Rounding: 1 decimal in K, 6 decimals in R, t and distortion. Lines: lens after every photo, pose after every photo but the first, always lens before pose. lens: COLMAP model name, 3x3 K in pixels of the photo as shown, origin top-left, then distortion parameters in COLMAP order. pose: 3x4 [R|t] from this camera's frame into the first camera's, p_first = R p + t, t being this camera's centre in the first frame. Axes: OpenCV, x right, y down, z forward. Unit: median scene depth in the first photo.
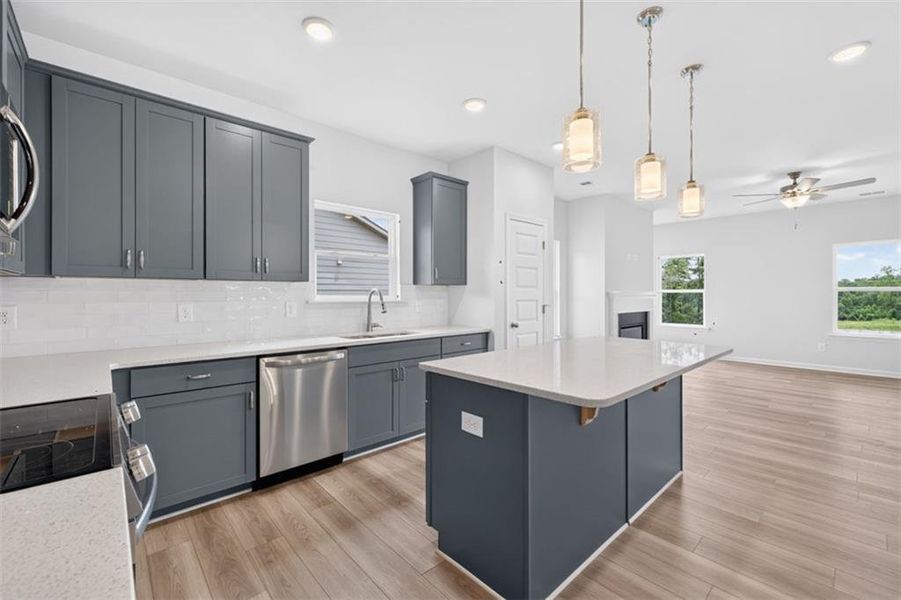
lens RADIAL K [[378.0, 0, 464.2], [0, 378.0, 296.1], [0, 0, 1]] dist [0.005155, -0.001198]
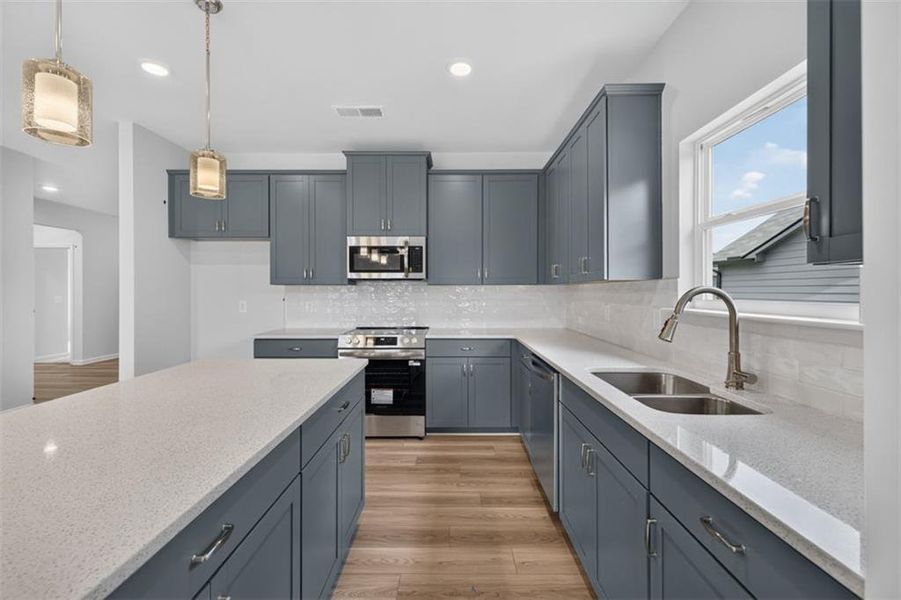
lens RADIAL K [[410.2, 0, 442.4], [0, 410.2, 284.6], [0, 0, 1]] dist [0.006202, 0.000352]
pose [[-0.740754, -0.009684, -0.671706, 0.324613], [-0.001805, 0.999921, -0.012425, -0.016376], [0.671773, -0.007991, -0.740714, 1.214121]]
